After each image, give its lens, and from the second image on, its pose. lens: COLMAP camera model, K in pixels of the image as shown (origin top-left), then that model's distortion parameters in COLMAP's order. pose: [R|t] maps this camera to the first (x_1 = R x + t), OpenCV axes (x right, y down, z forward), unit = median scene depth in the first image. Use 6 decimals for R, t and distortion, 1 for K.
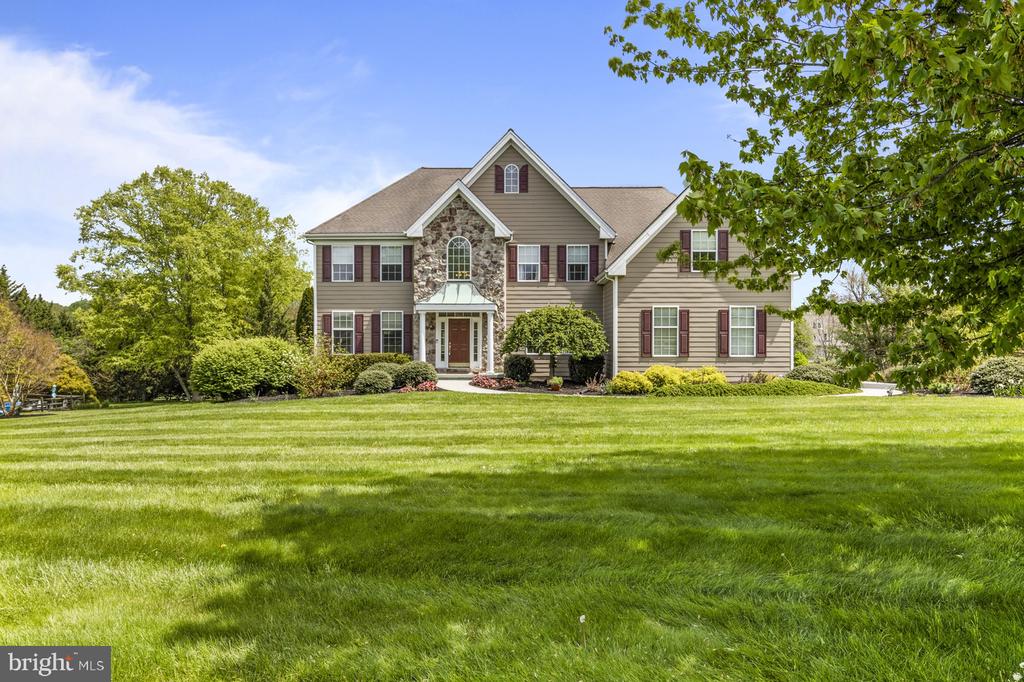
lens RADIAL K [[796.5, 0, 513.1], [0, 796.5, 344.5], [0, 0, 1]] dist [0.004160, 0.003428]
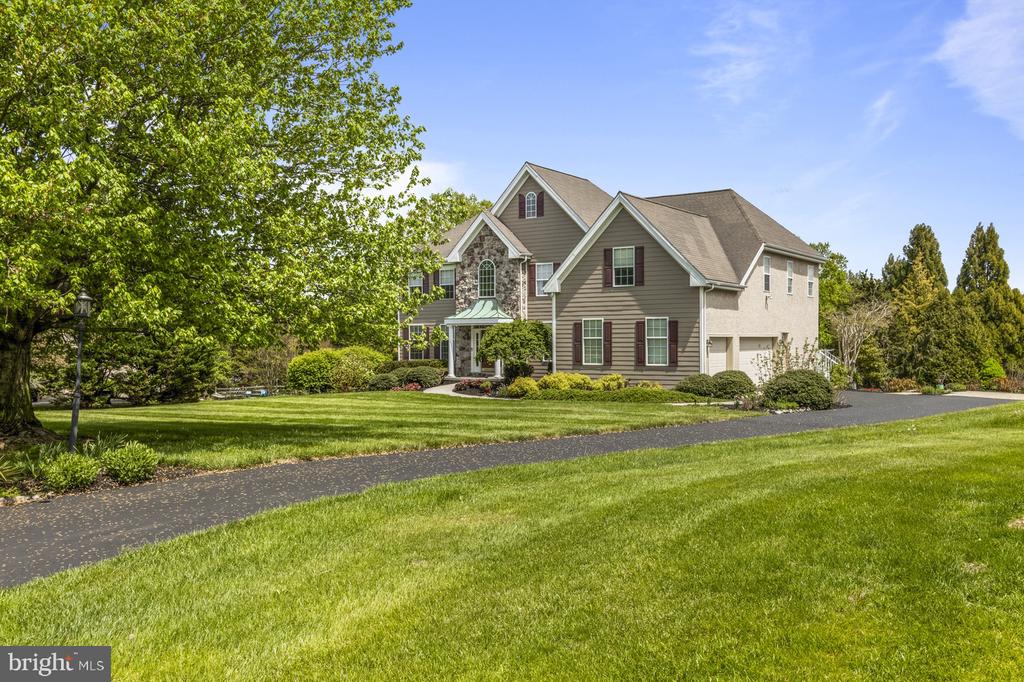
lens RADIAL K [[907.5, 0, 512.0], [0, 907.5, 341.0], [0, 0, 1]] dist [0.006138, -0.001336]
pose [[0.841592, -0.004633, -0.540094, 0.688319], [0.004518, 0.999989, -0.001538, -0.014363], [0.540095, -0.001146, 0.841603, -0.099514]]
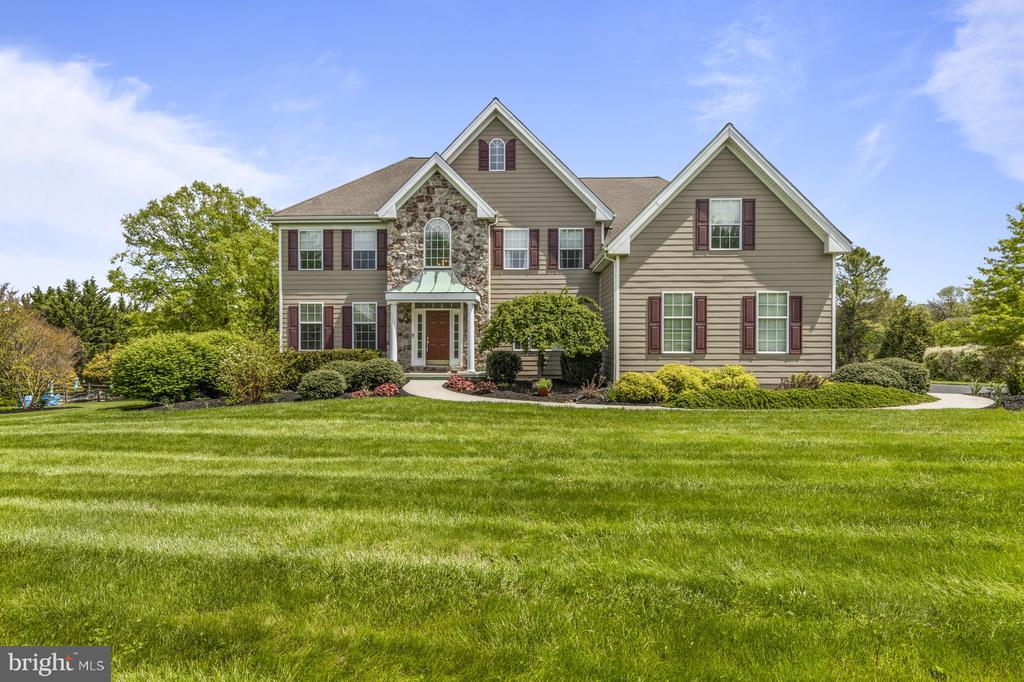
lens RADIAL K [[591.5, 0, 512.0], [0, 591.5, 341.0], [0, 0, 1]] dist [0.003229, 0.000370]
pose [[0.999827, -0.000218, -0.018625, 0.028017], [0.000148, 0.999993, -0.003745, 0.004352], [0.018626, 0.003742, 0.999820, 0.344435]]
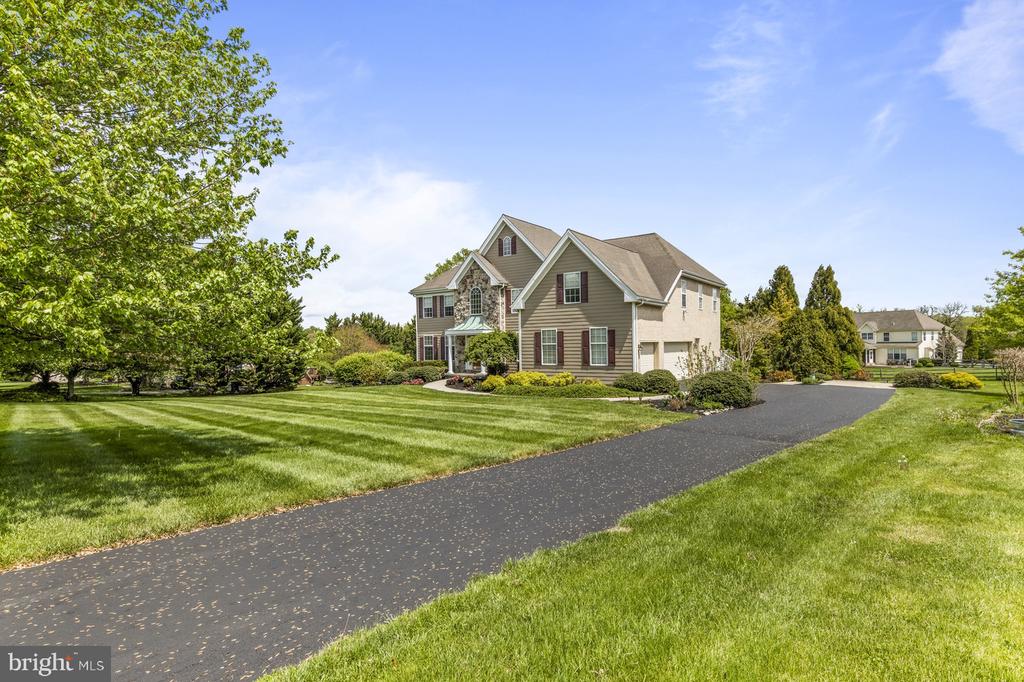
lens RADIAL K [[526.6, 0, 511.2], [0, 526.6, 343.3], [0, 0, 1]] dist [0.014665, 0.000125]
pose [[0.827227, -0.013913, -0.561695, 0.587979], [0.014089, 0.999893, -0.004017, -0.017873], [0.561691, -0.004591, 0.827335, 0.169440]]
